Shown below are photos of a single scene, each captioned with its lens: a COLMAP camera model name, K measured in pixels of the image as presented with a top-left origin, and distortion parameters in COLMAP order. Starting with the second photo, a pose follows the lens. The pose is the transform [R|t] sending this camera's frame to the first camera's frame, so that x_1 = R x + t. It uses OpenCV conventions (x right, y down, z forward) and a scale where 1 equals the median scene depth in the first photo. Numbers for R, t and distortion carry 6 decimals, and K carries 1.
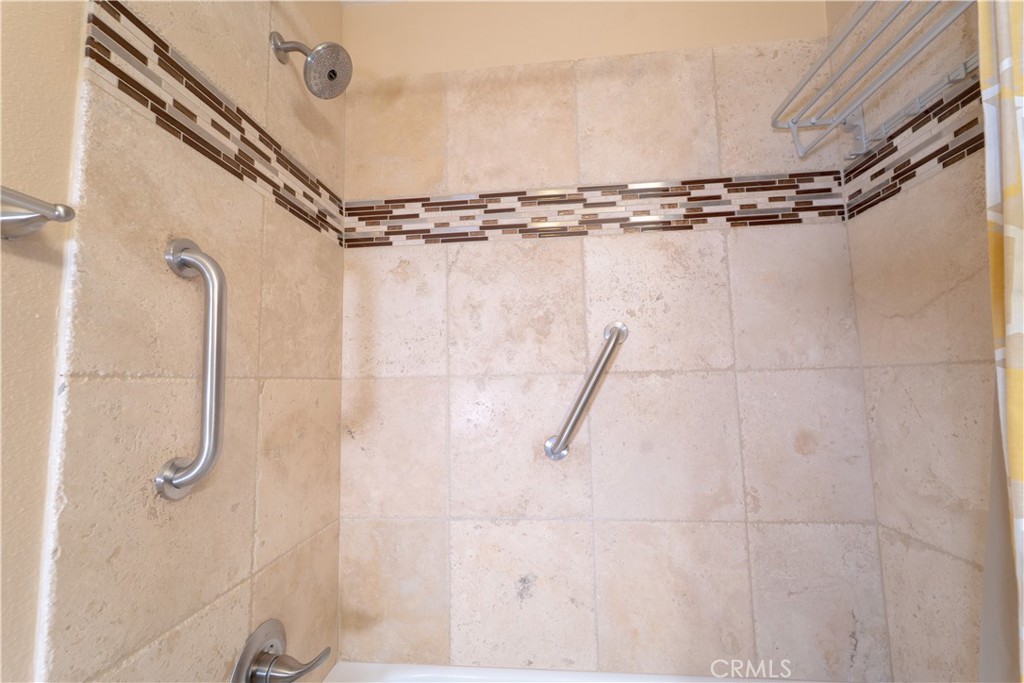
lens RADIAL K [[410.4, 0, 508.3], [0, 410.4, 343.5], [0, 0, 1]] dist [0.003993, -0.000235]
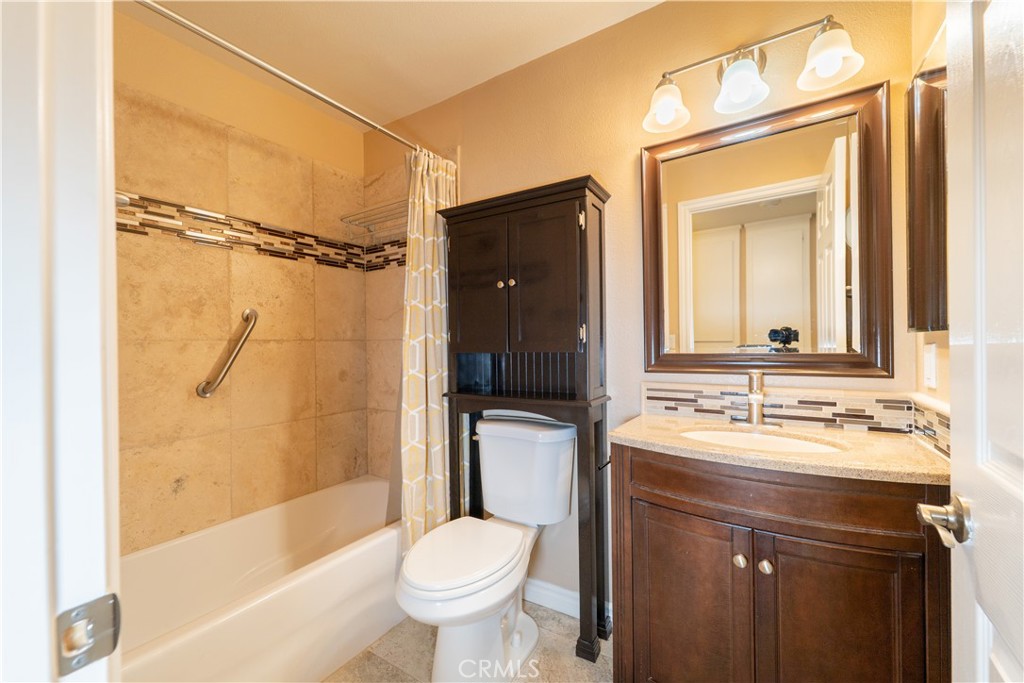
lens RADIAL K [[410.4, 0, 508.3], [0, 410.4, 343.5], [0, 0, 1]] dist [0.003993, -0.000235]
pose [[0.457897, 0.014214, 0.888891, -0.712702], [-0.079349, 0.996535, 0.024939, -0.038266], [-0.885457, -0.081952, 0.457439, -0.651082]]
